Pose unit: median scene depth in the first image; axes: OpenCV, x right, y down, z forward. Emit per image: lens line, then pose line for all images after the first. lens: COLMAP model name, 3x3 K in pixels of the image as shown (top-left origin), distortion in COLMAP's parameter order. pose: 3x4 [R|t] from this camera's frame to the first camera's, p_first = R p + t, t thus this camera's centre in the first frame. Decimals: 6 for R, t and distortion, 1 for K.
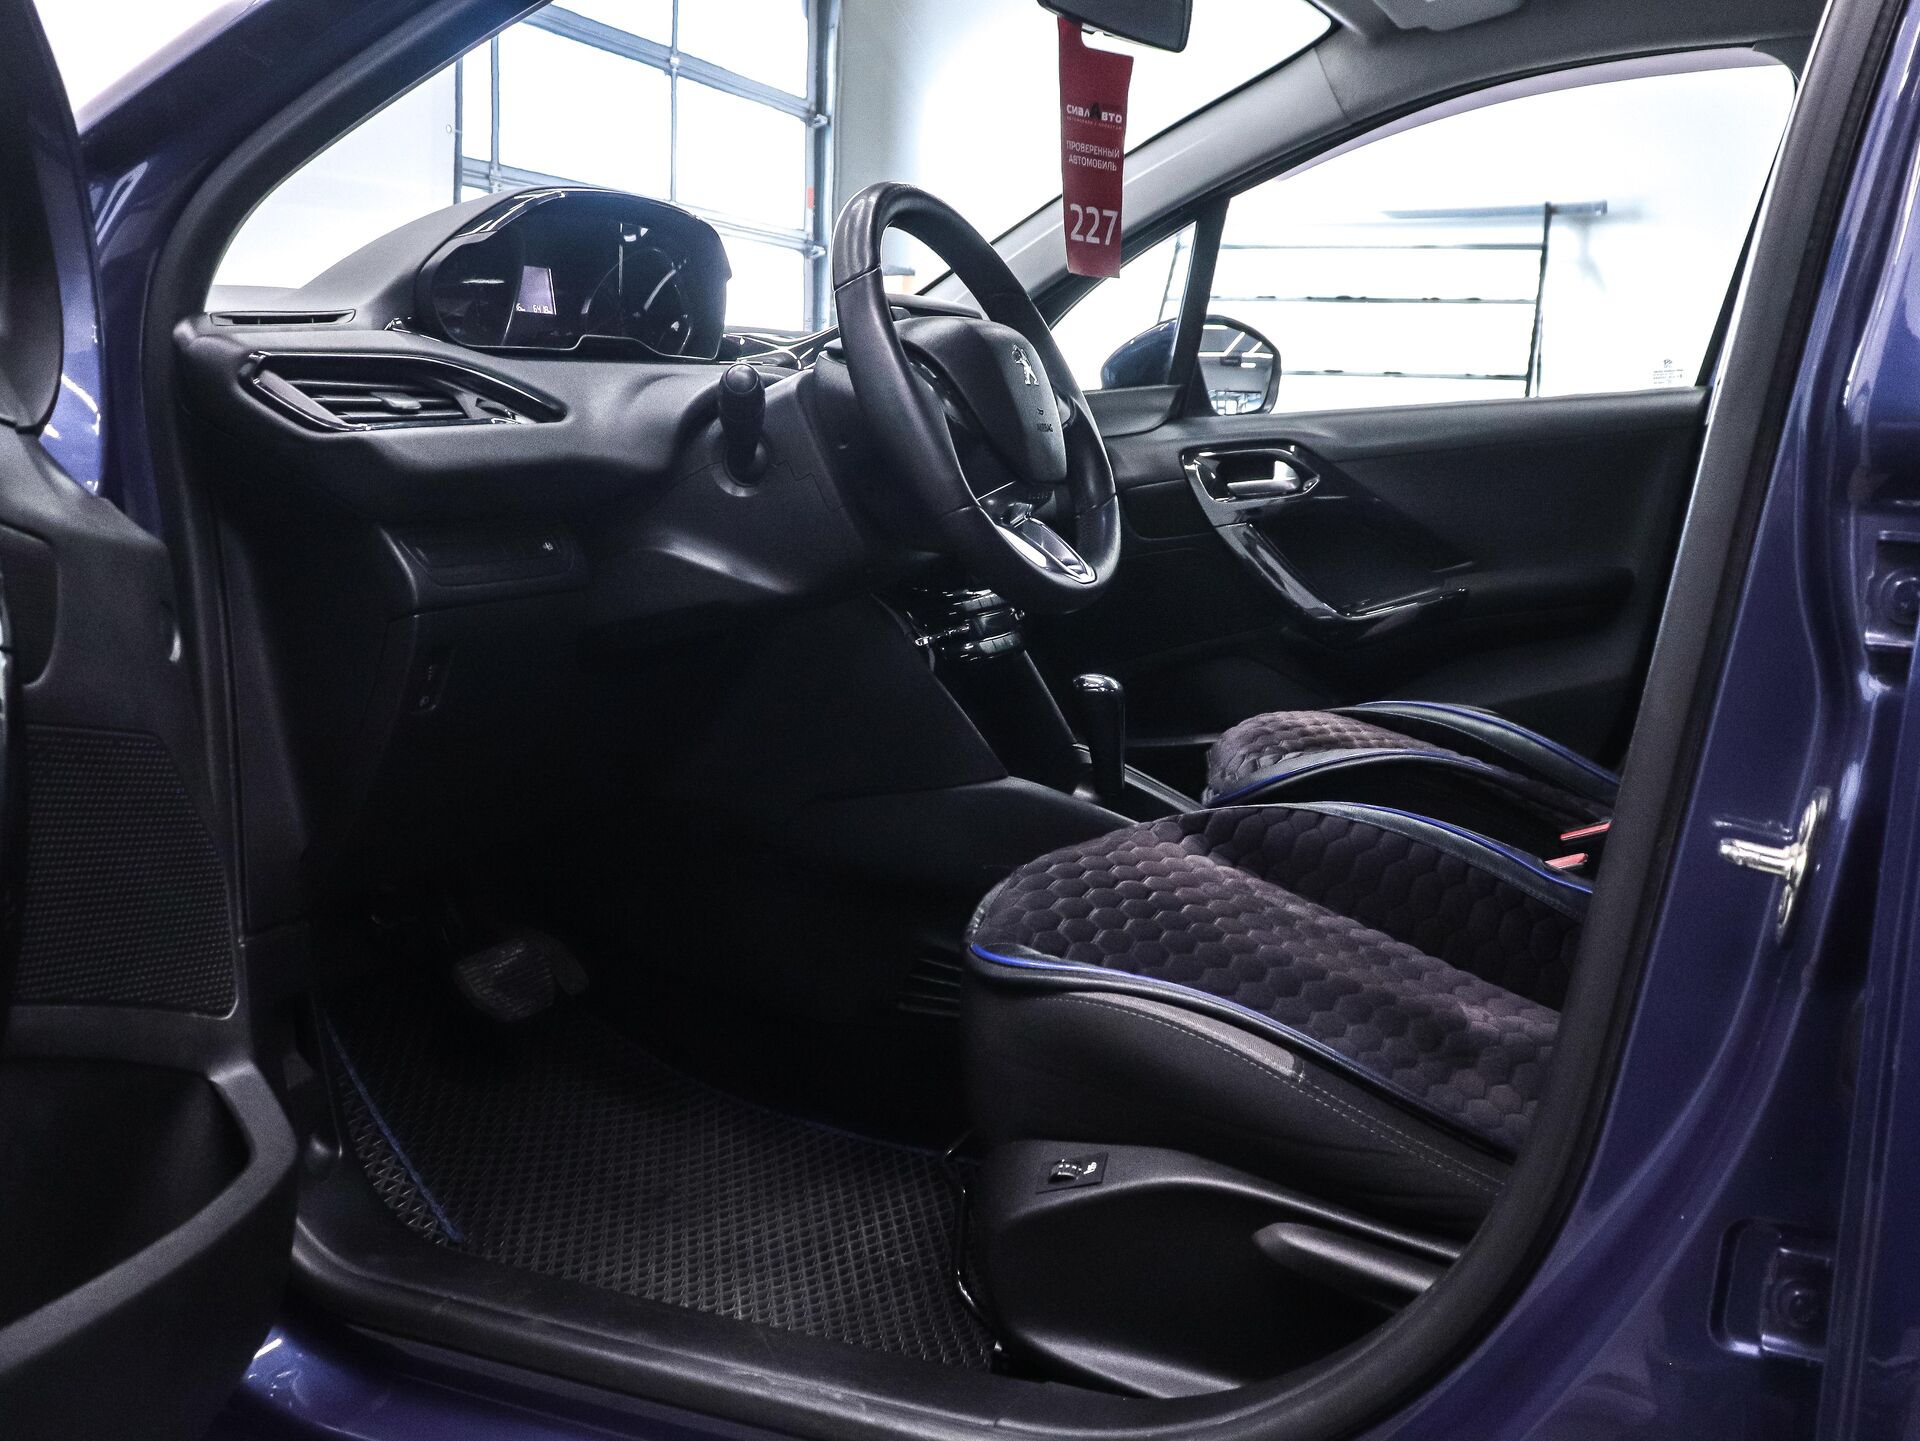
lens RADIAL K [[1758.9, 0, 960.0], [0, 1758.9, 720.5], [0, 0, 1]] dist [-0.180578, 0.140346]
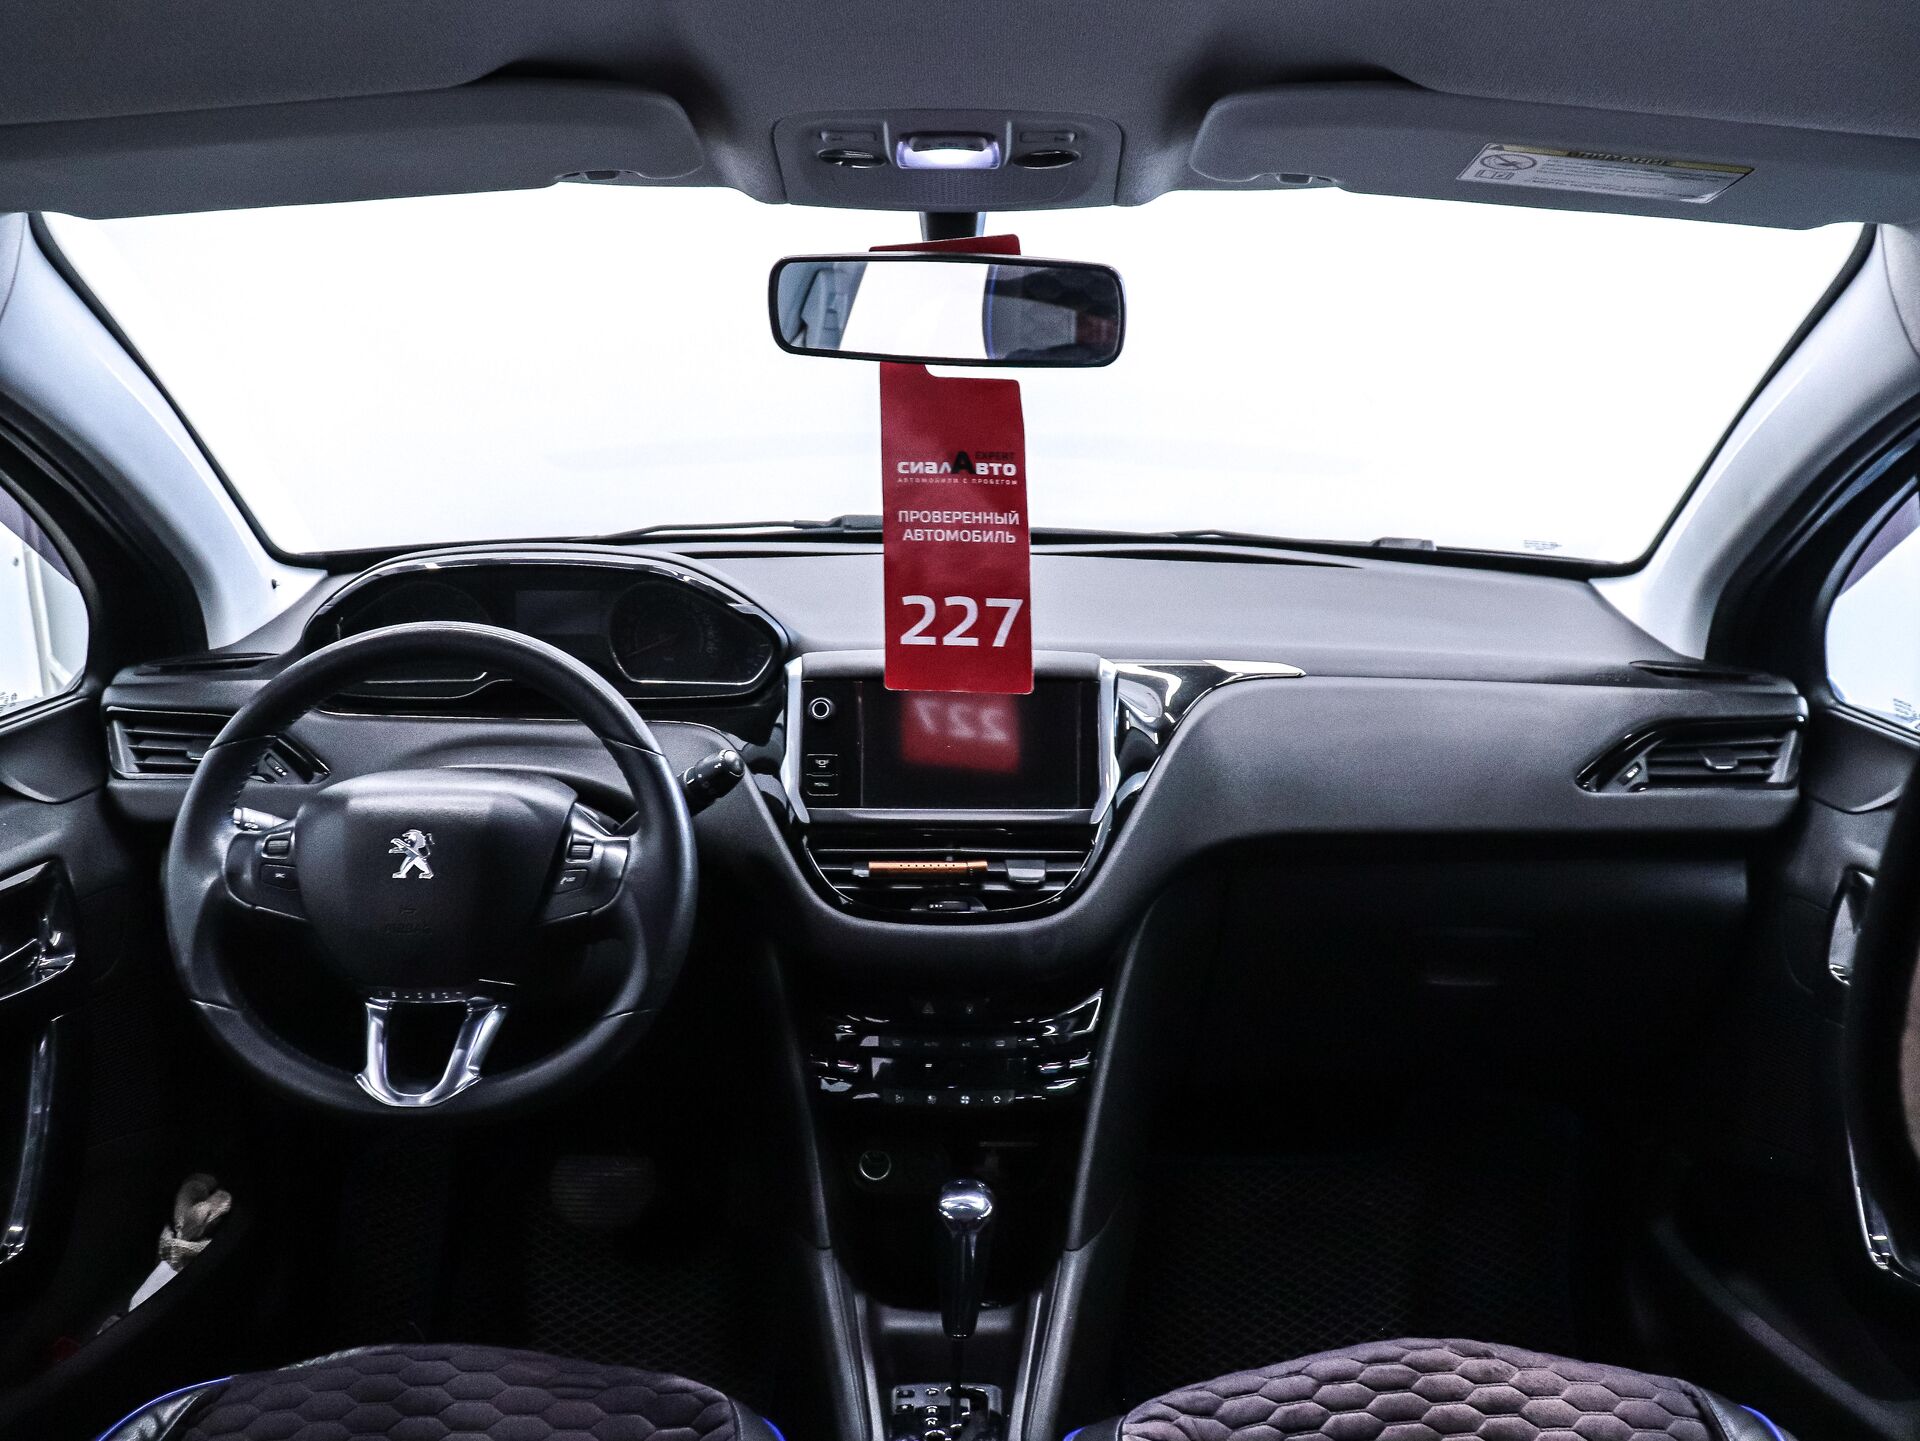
lens RADIAL K [[1758.9, 0, 960.0], [0, 1758.9, 720.5], [0, 0, 1]] dist [-0.180578, 0.140346]
pose [[0.385620, 0.235711, -0.892041, 0.728168], [-0.149243, 0.970020, 0.191800, -0.382427], [0.910508, 0.059169, 0.409237, 0.700100]]
